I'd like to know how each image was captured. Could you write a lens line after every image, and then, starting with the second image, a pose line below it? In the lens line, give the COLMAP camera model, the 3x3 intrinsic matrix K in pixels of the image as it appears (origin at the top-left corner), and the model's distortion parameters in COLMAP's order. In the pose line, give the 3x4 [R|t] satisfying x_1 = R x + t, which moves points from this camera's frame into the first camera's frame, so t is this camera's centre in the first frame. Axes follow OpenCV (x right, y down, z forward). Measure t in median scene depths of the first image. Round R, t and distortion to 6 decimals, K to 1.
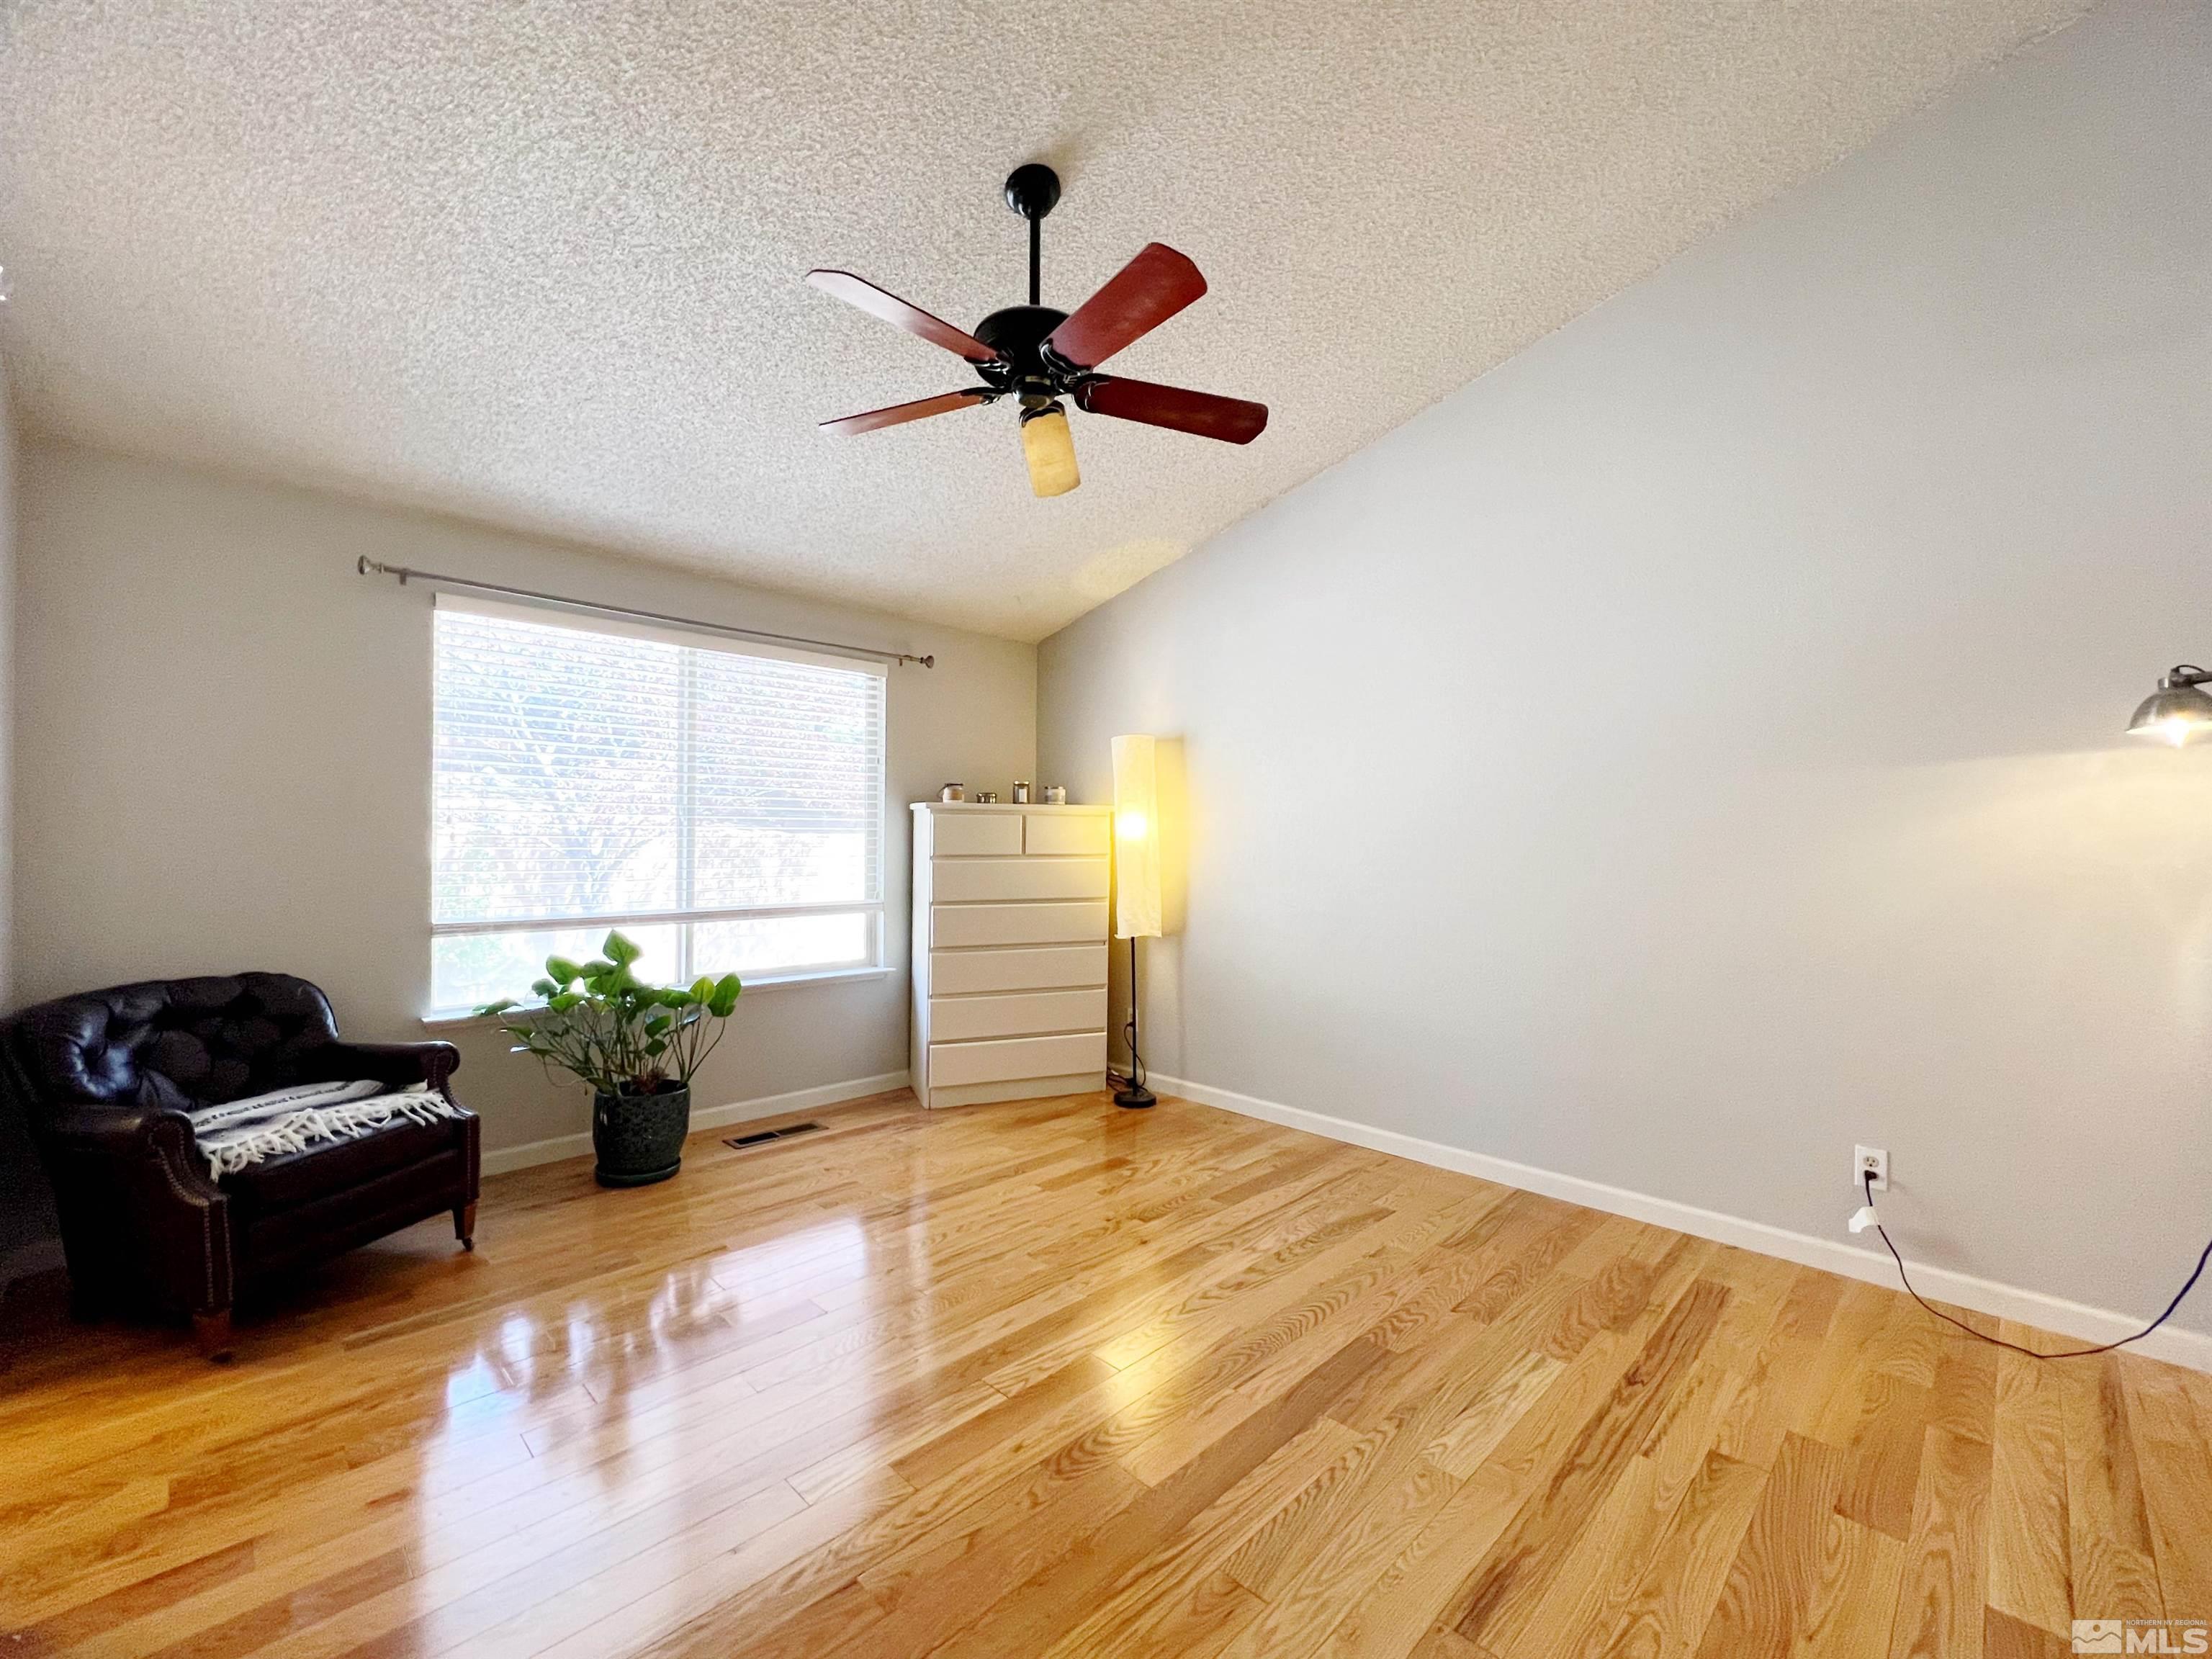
lens RADIAL K [[929.5, 0, 1108.8], [0, 929.5, 836.9], [0, 0, 1]] dist [-0.000475, -0.000475]
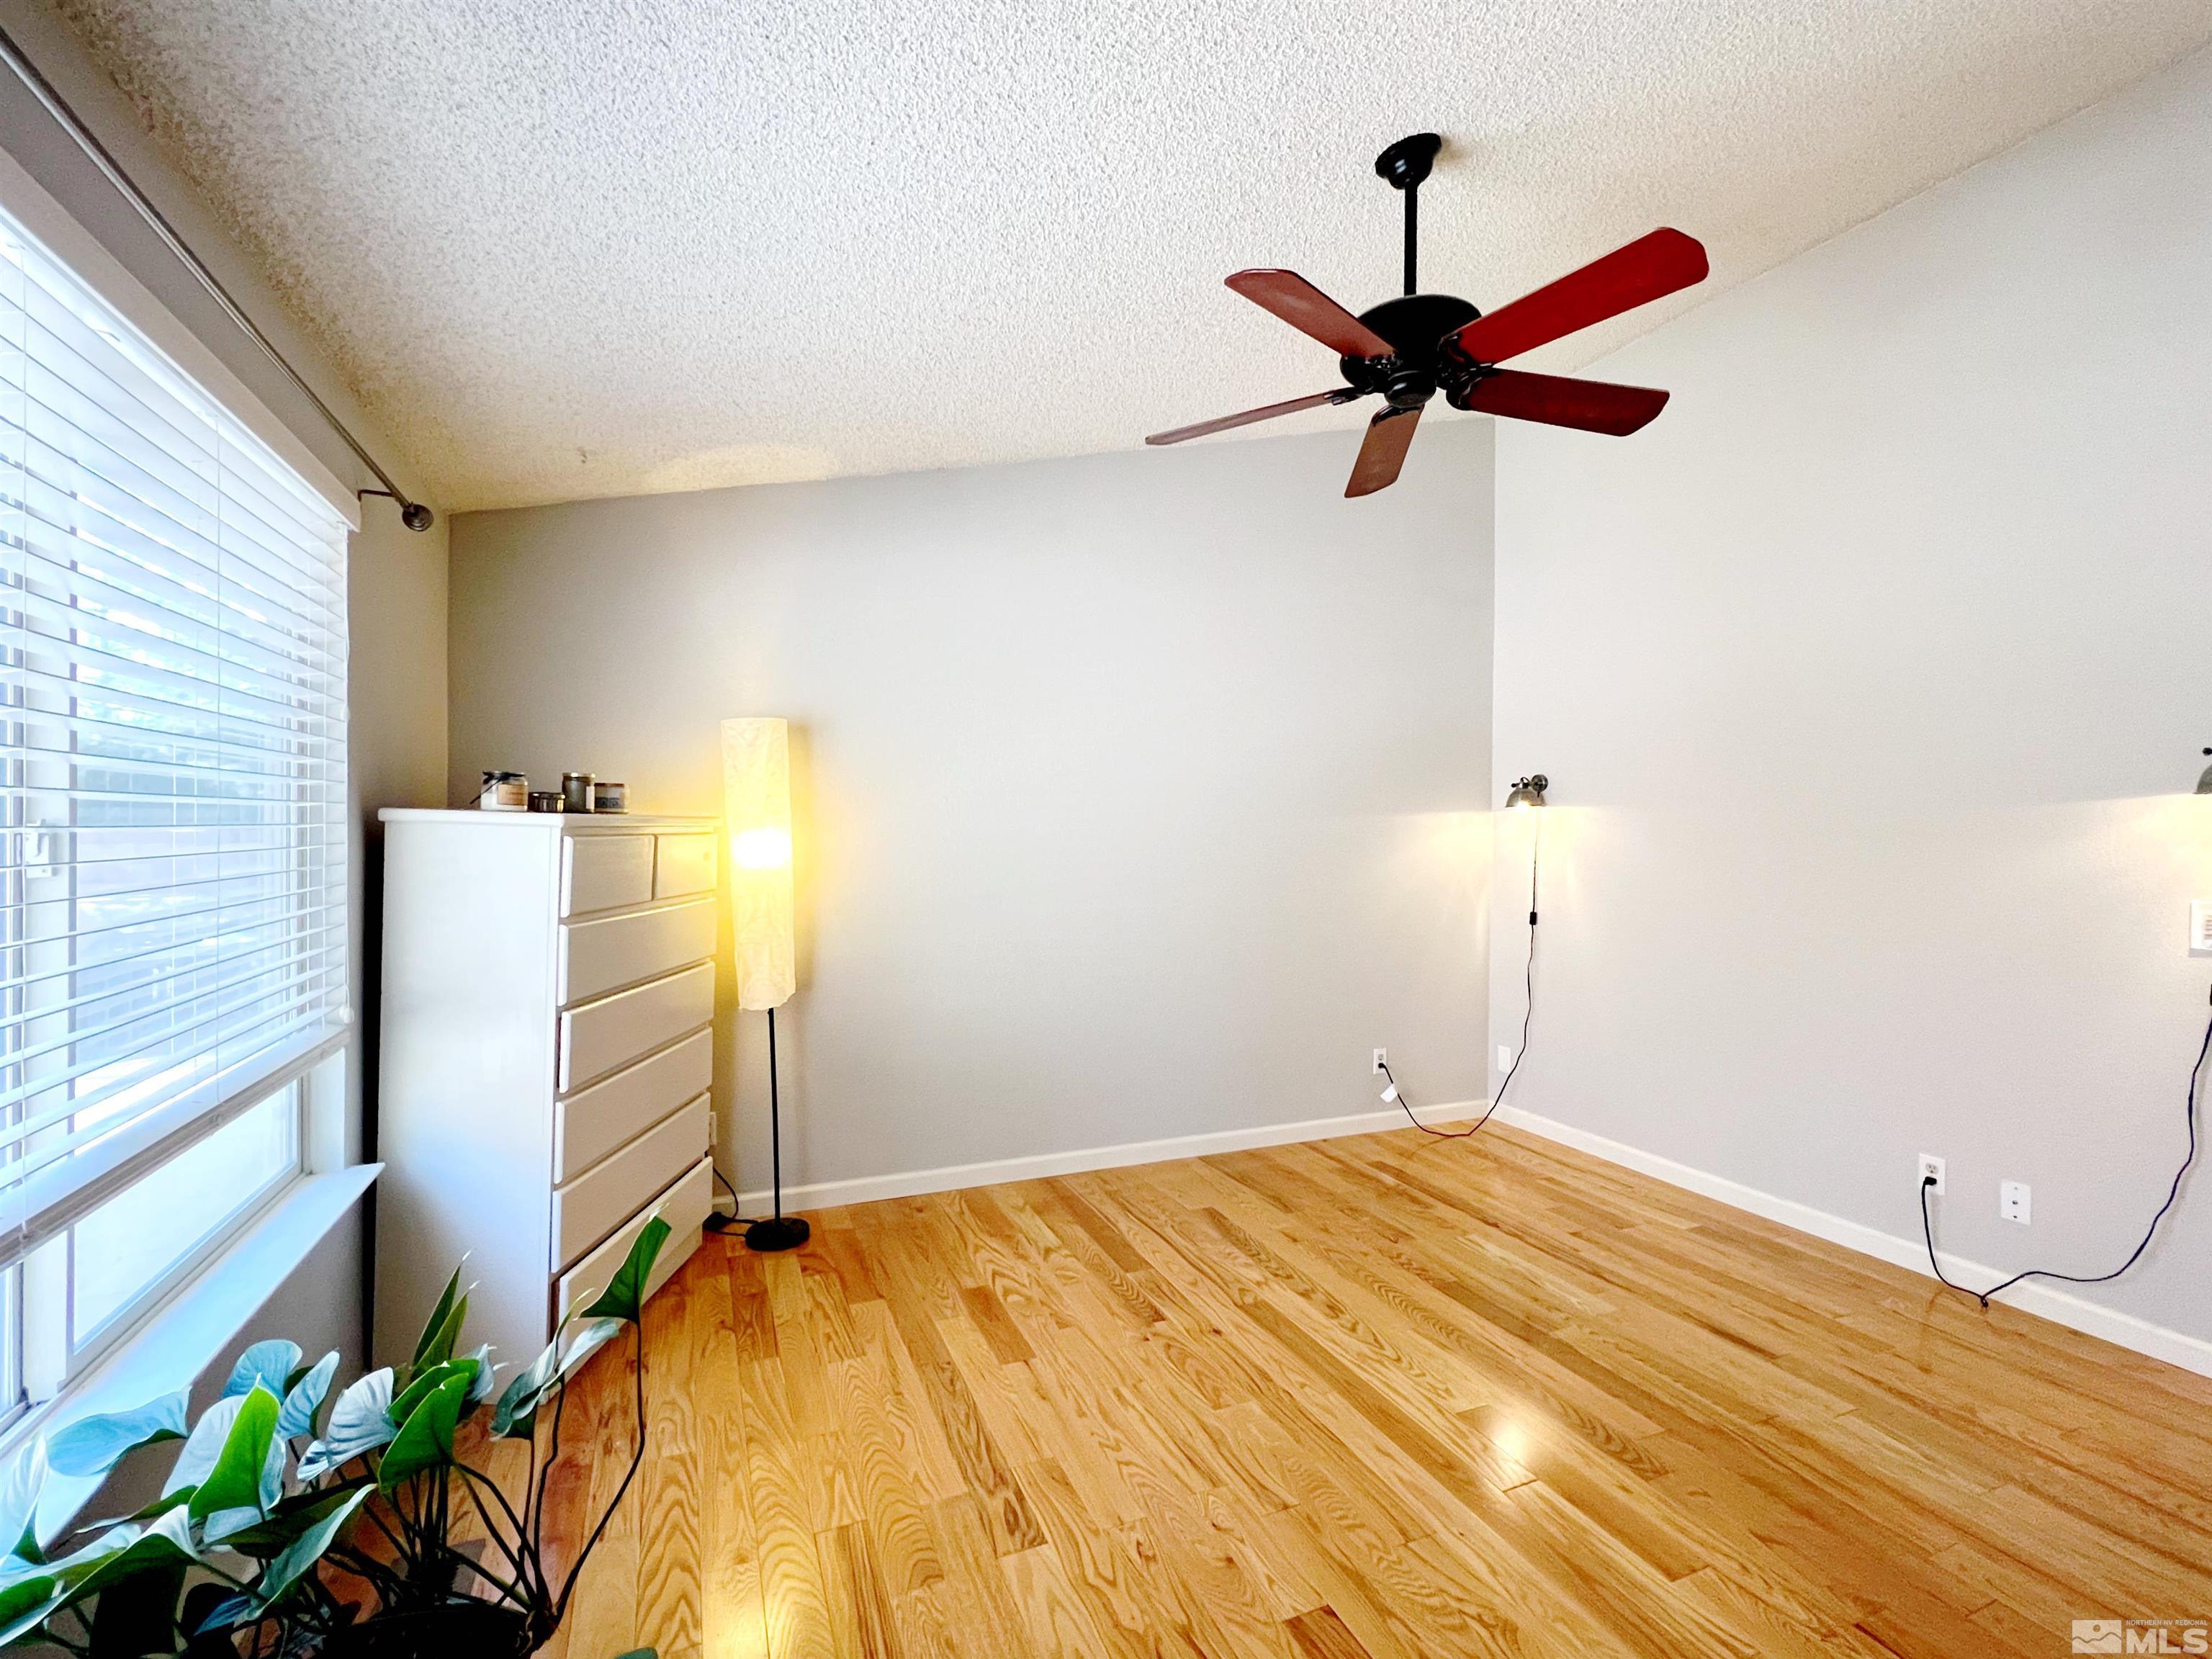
lens RADIAL K [[966.7, 0, 1106.0], [0, 966.7, 829.5], [0, 0, 1]] dist [0.000319, -0.005350]
pose [[0.372105, -0.000942, 0.928190, -0.863642], [-0.007631, 0.999963, 0.004074, -0.049036], [-0.928159, -0.008599, 0.372084, 0.757436]]
